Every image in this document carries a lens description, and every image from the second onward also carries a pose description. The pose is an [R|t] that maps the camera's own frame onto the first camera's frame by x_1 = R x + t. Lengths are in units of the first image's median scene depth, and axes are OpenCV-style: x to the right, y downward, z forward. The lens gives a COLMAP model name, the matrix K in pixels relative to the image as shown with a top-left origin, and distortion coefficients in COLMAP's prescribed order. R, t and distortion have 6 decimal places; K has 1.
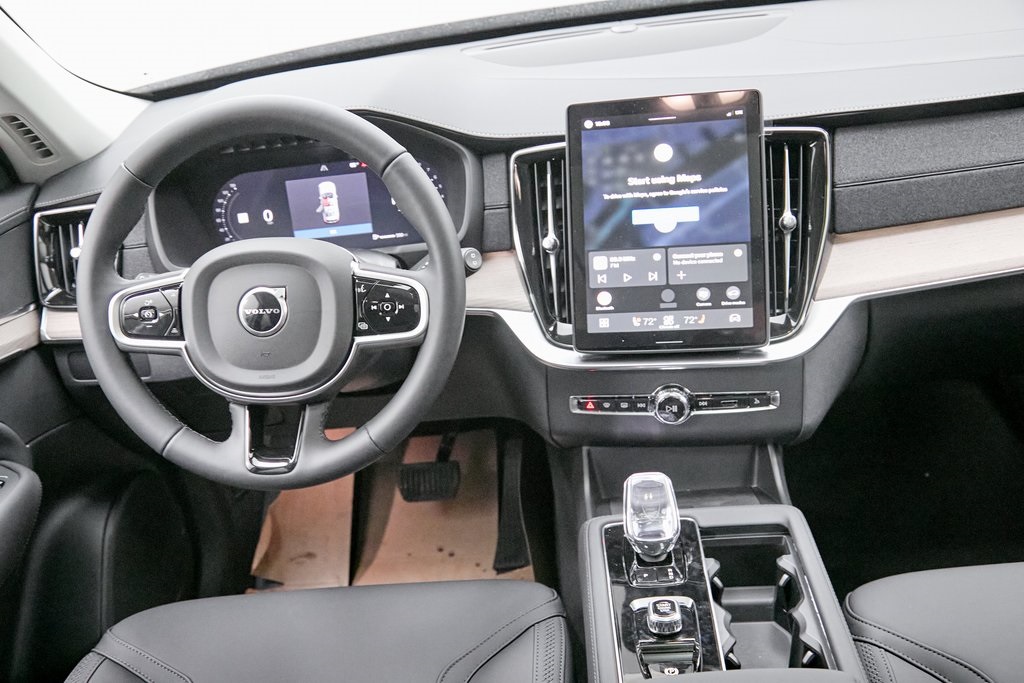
lens RADIAL K [[1008.5, 0, 512.0], [0, 1008.5, 341.5], [0, 0, 1]] dist [-0.007159, 0.089593]
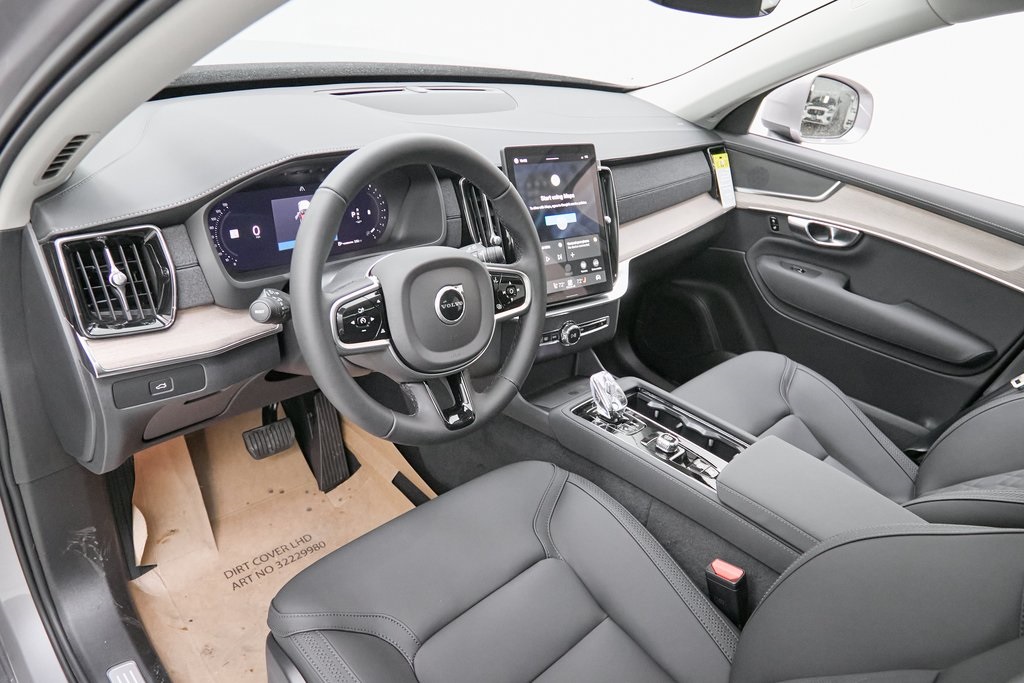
lens RADIAL K [[710.7, 0, 512.0], [0, 710.7, 341.5], [0, 0, 1]] dist [0.002462, -0.001431]
pose [[0.657570, -0.162390, 0.735684, -0.775915], [0.115056, 0.986685, 0.114954, -0.070507], [-0.744556, 0.009055, 0.667499, 0.290728]]
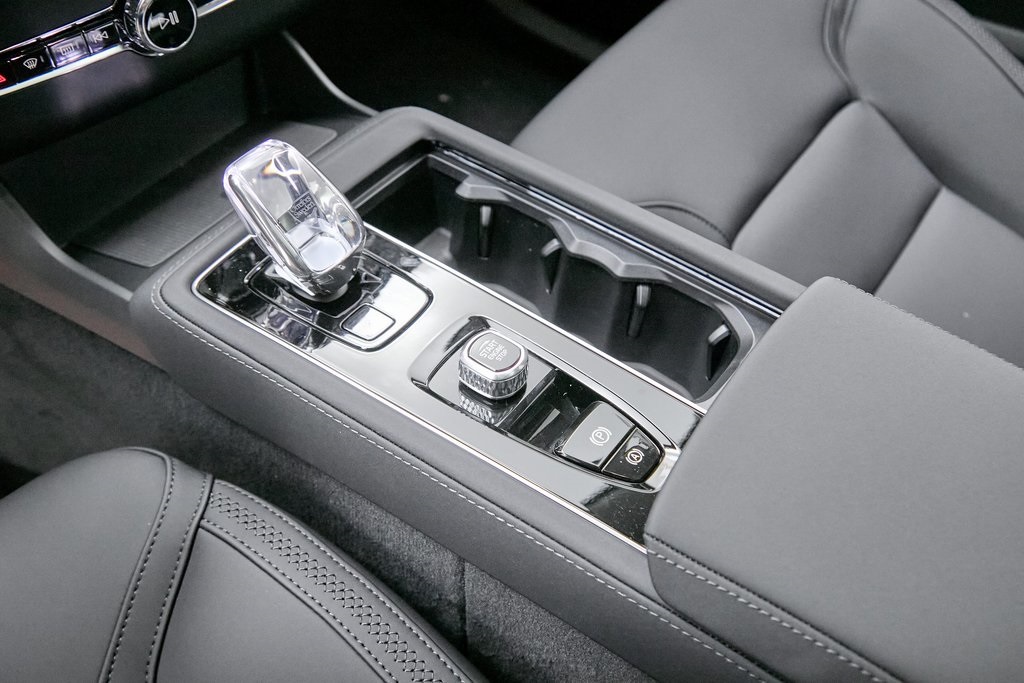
lens RADIAL K [[1020.1, 0, 512.0], [0, 1020.1, 341.5], [0, 0, 1]] dist [-0.003058, 0.019429]
pose [[0.545332, -0.537867, 0.642894, -0.160568], [0.239044, 0.834918, 0.495753, -0.010708], [-0.803412, -0.116670, 0.583881, 0.548423]]
